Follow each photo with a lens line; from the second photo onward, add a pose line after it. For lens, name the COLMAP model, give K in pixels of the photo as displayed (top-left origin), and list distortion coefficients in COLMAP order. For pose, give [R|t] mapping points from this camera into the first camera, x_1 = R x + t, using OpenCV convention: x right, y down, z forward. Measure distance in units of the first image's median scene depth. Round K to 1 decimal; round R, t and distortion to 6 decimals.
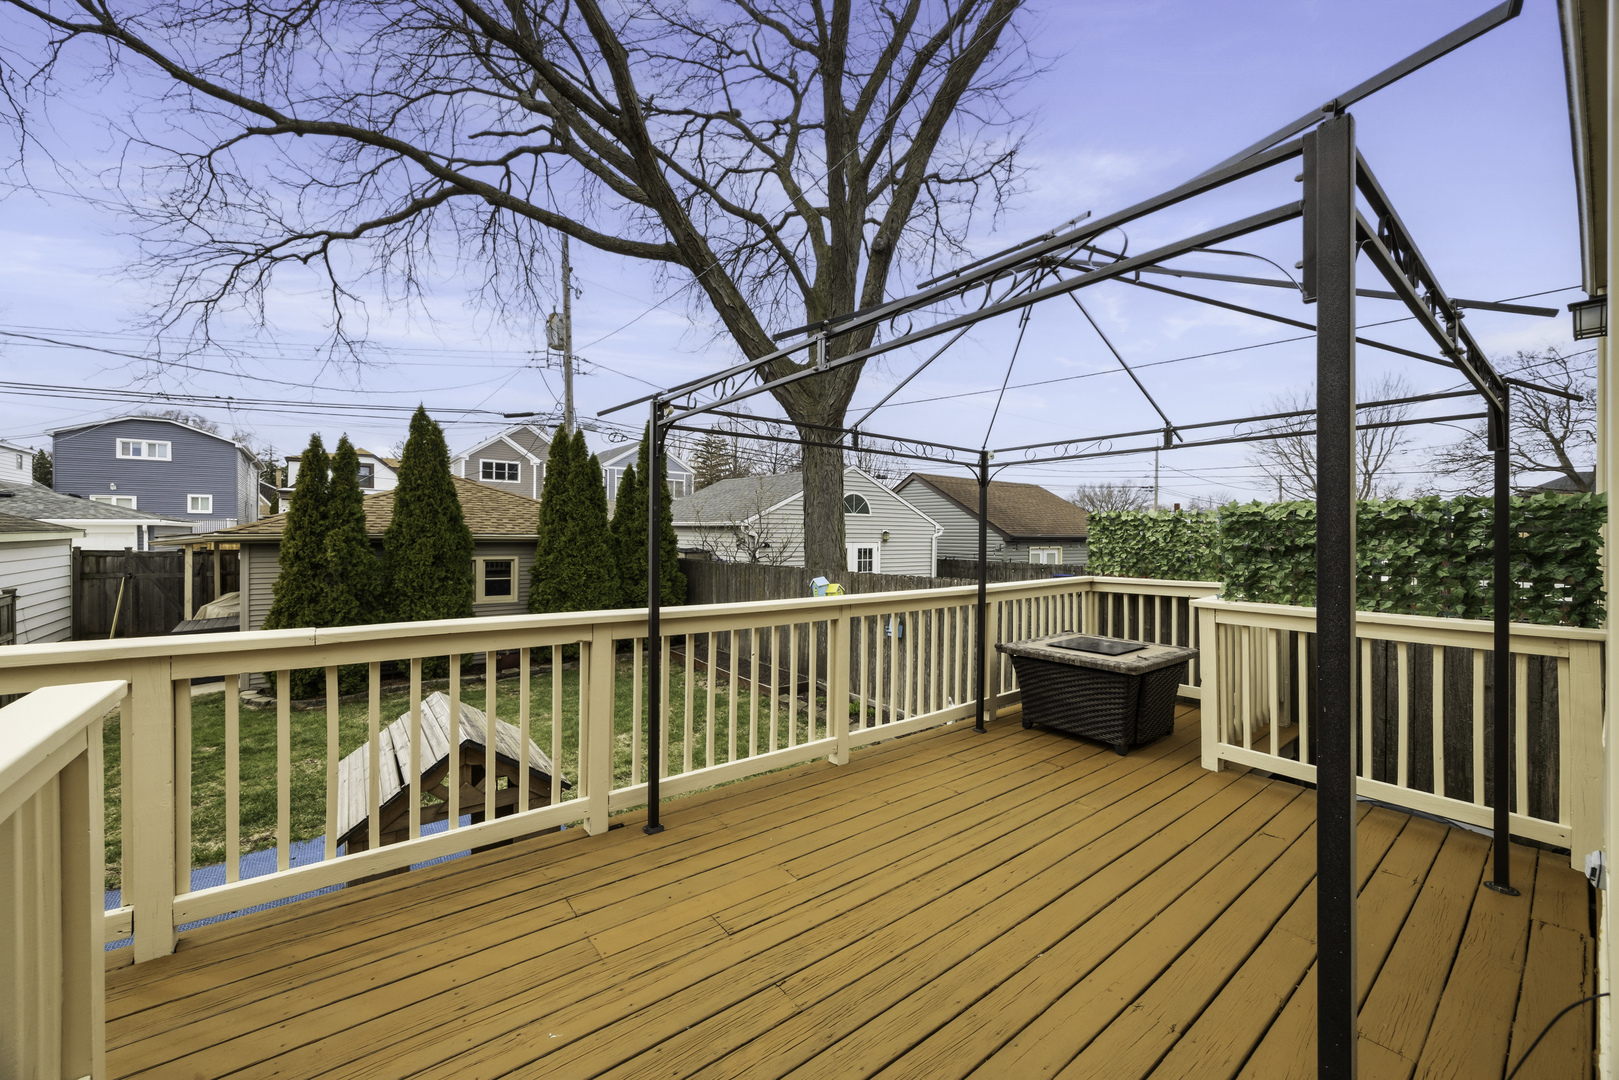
lens RADIAL K [[635.8, 0, 813.9], [0, 635.8, 534.2], [0, 0, 1]] dist [-0.003369, 0.000627]
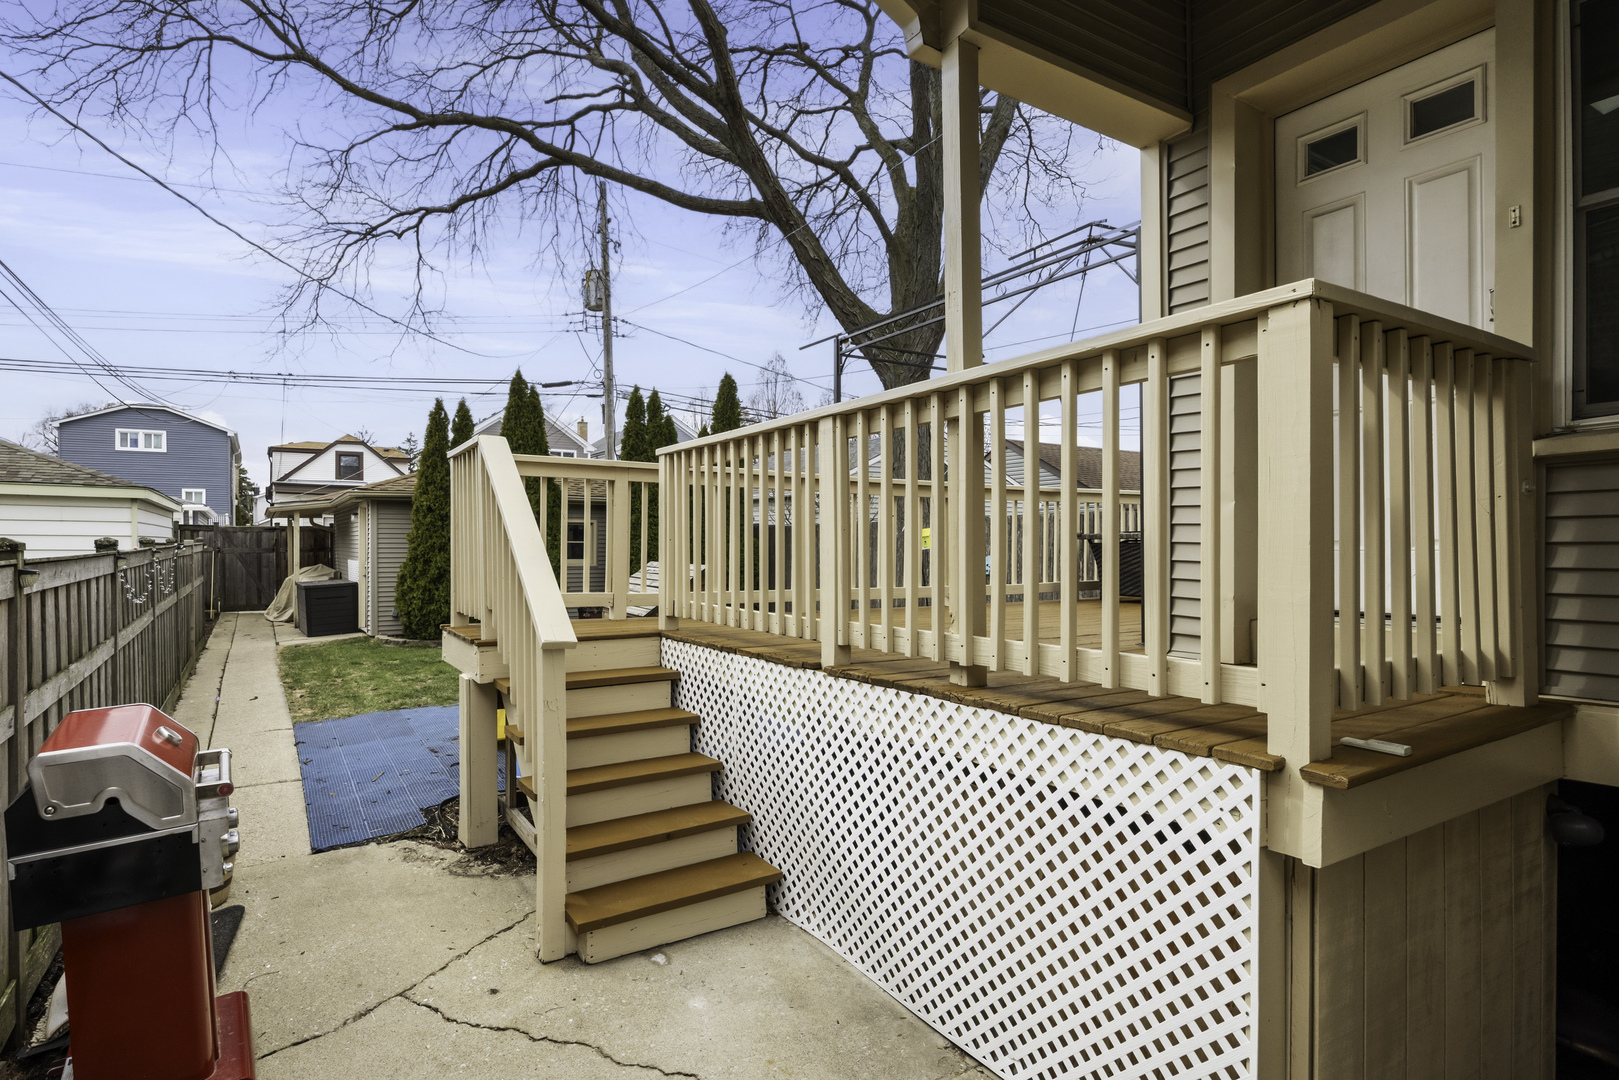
lens RADIAL K [[884.3, 0, 743.1], [0, 884.3, 552.3], [0, 0, 1]] dist [-0.012086, 0.001221]
pose [[0.990991, -0.008473, -0.133658, -0.056187], [0.008191, 0.999963, -0.002664, 0.092491], [0.133675, 0.001545, 0.991024, -0.343631]]
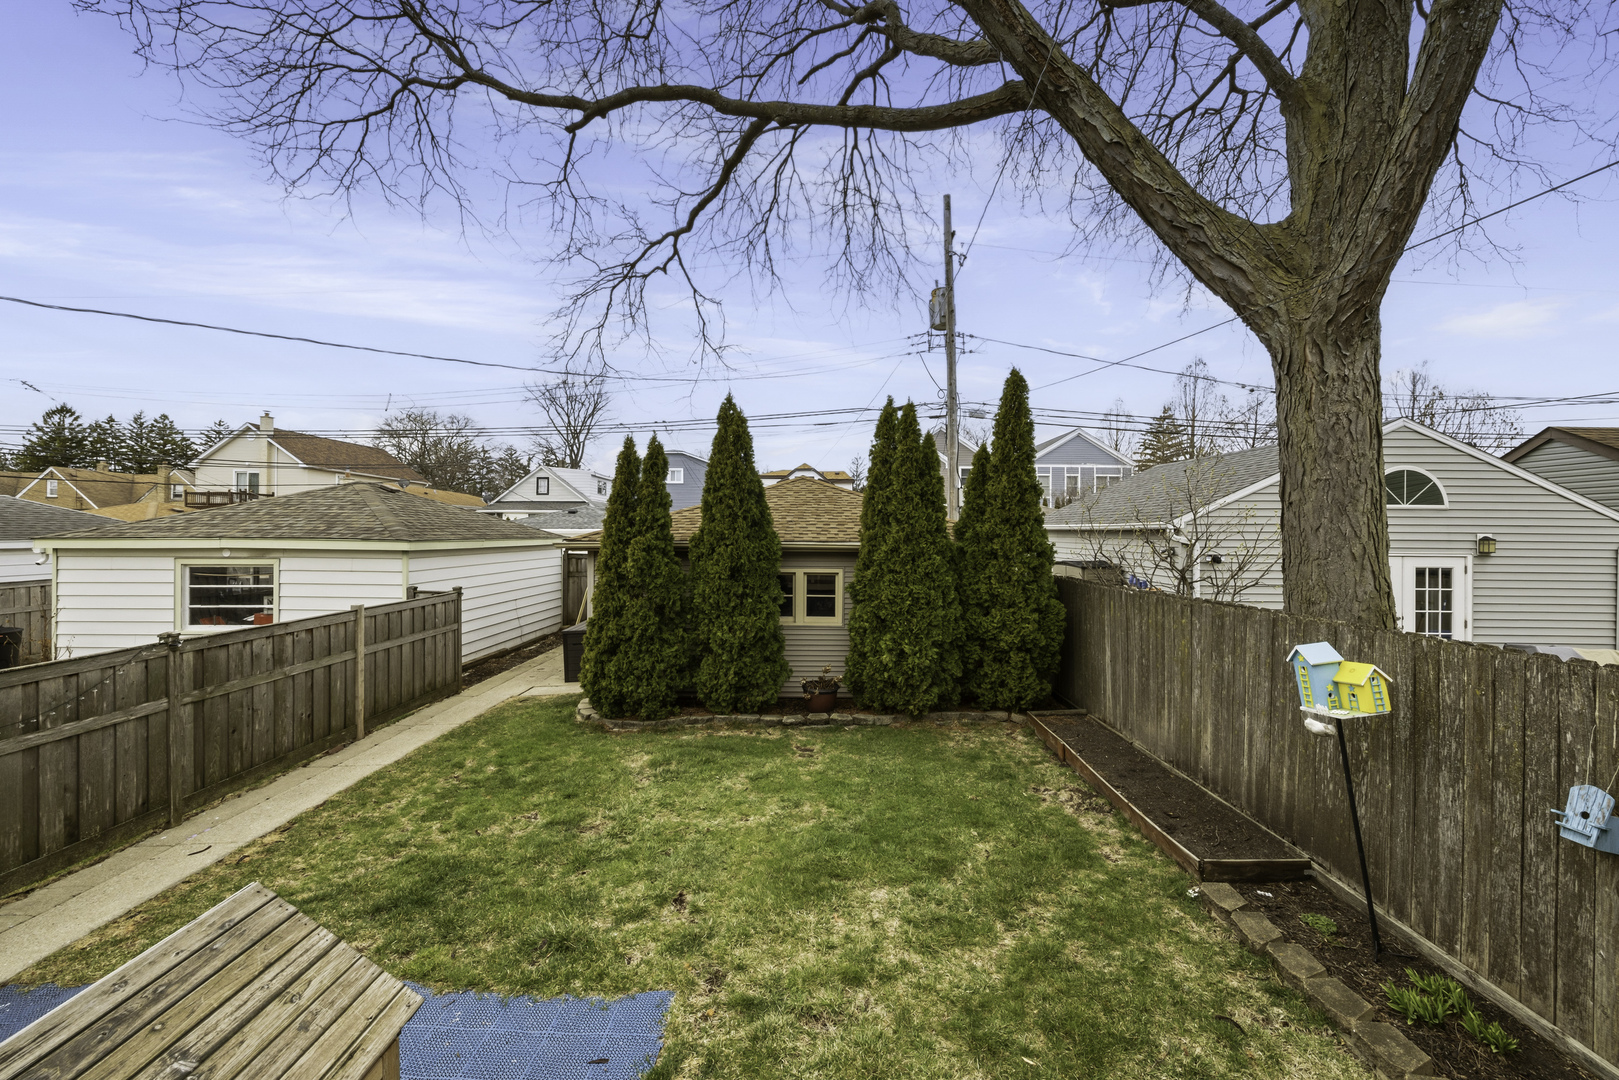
lens RADIAL K [[635.8, 0, 812.8], [0, 635.8, 530.9], [0, 0, 1]] dist [-0.003369, 0.000627]
pose [[0.777741, -0.007674, -0.628538, 0.012265], [-0.000395, 0.999919, -0.012696, -0.003699], [0.628584, 0.010122, 0.777676, 0.355849]]
